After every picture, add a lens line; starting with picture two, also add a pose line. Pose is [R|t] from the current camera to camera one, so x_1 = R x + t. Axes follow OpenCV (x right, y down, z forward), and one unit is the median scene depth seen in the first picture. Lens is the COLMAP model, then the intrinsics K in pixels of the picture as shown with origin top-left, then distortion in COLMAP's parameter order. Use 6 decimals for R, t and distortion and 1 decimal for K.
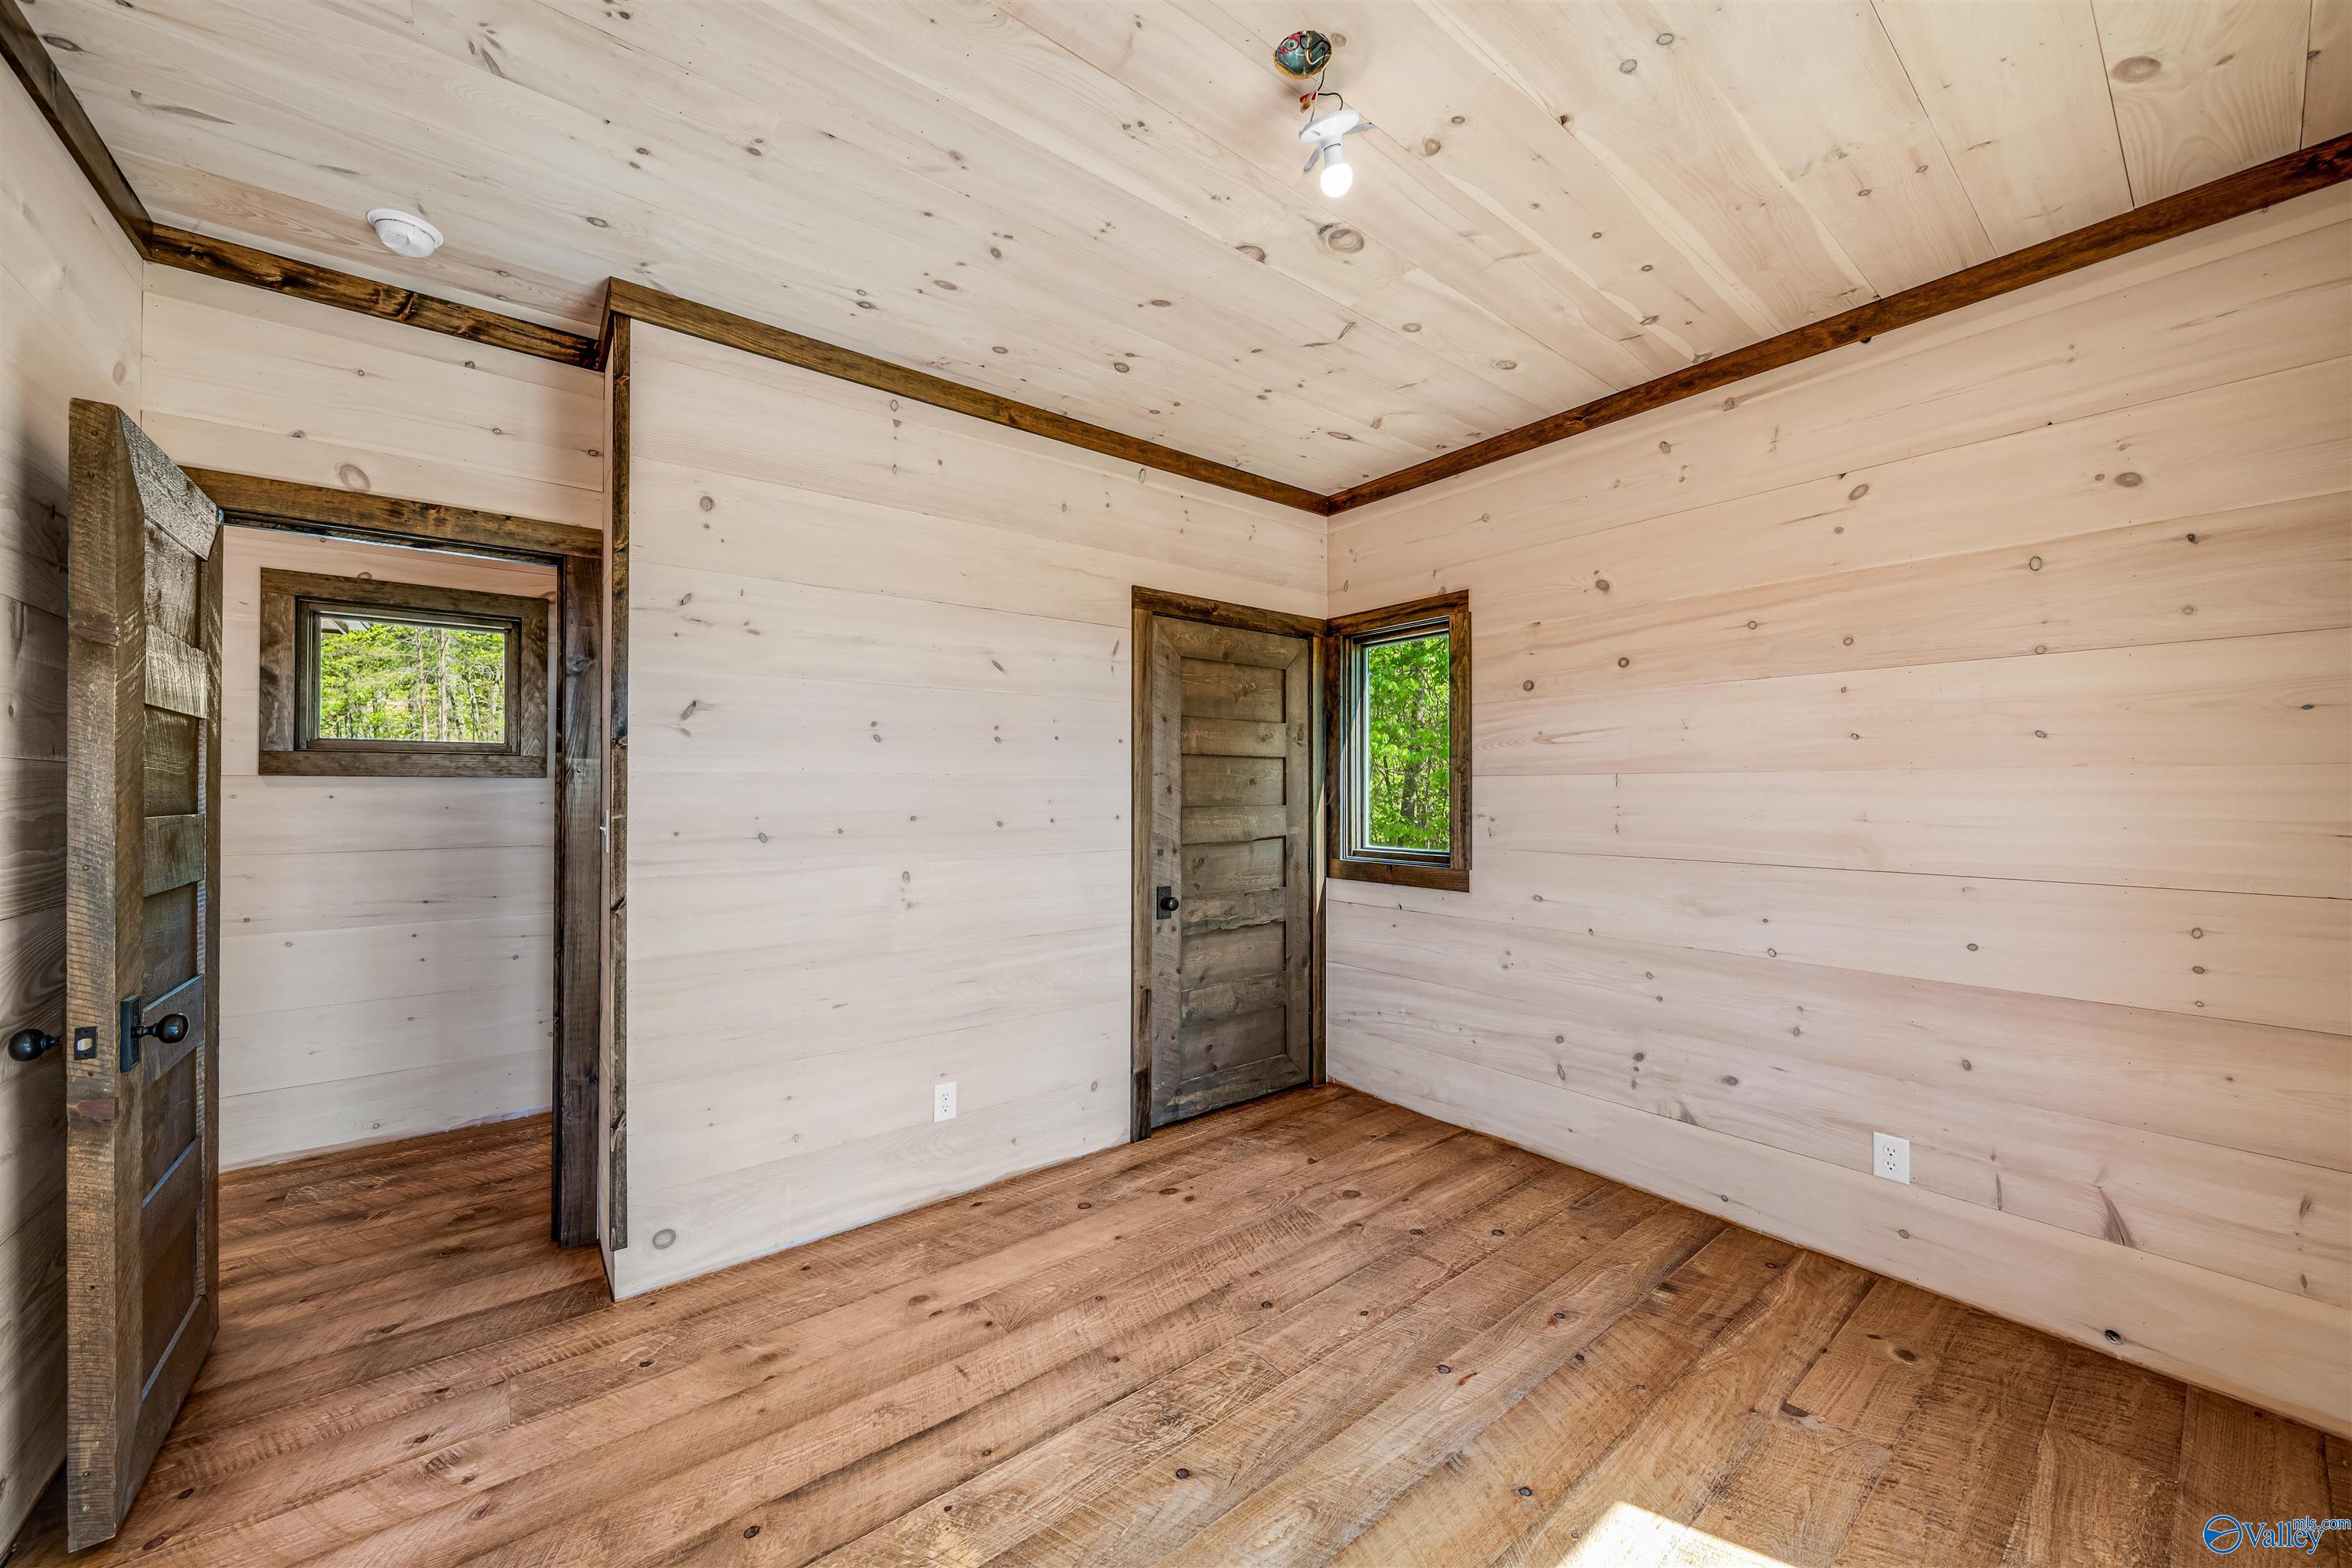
lens RADIAL K [[849.6, 0, 1153.5], [0, 849.6, 781.3], [0, 0, 1]] dist [-0.000187, -0.000124]
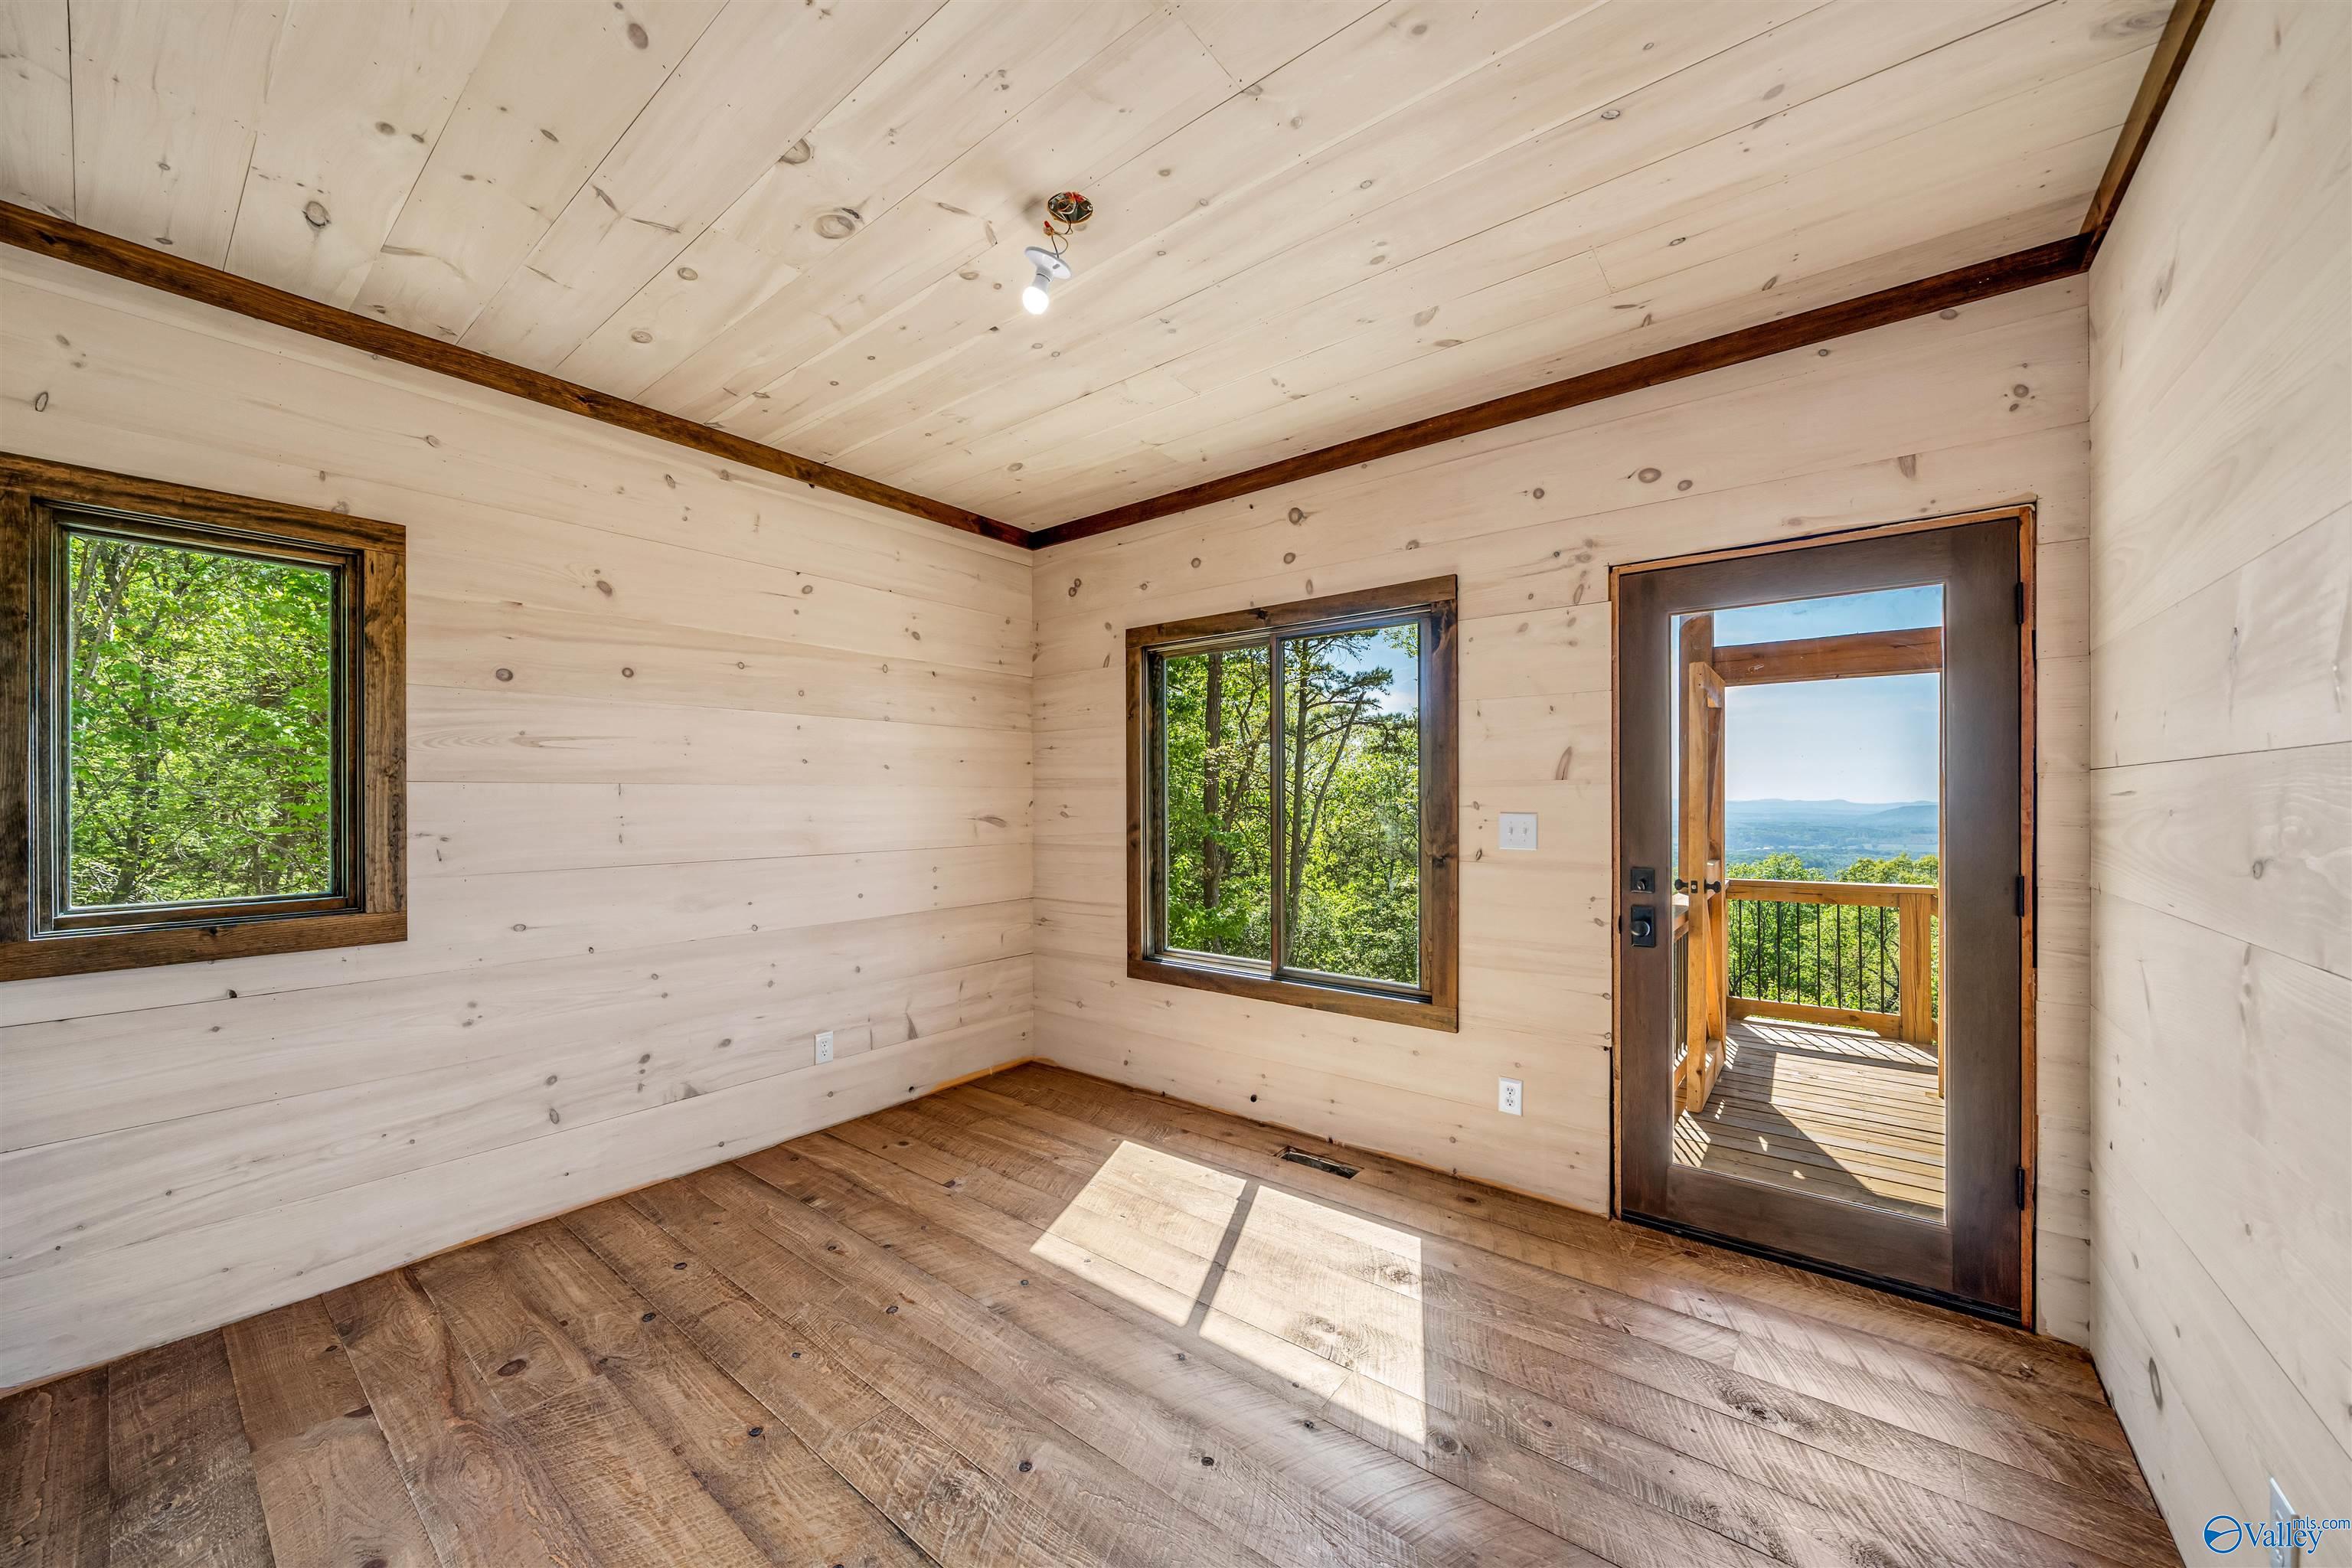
lens RADIAL K [[849.6, 0, 1172.4], [0, 849.6, 796.6], [0, 0, 1]] dist [-0.000187, -0.000124]
pose [[-0.243652, 0.002943, 0.969858, -0.655692], [-0.005706, 0.999974, -0.004468, 0.008218], [-0.969846, -0.006622, -0.243629, 0.708760]]
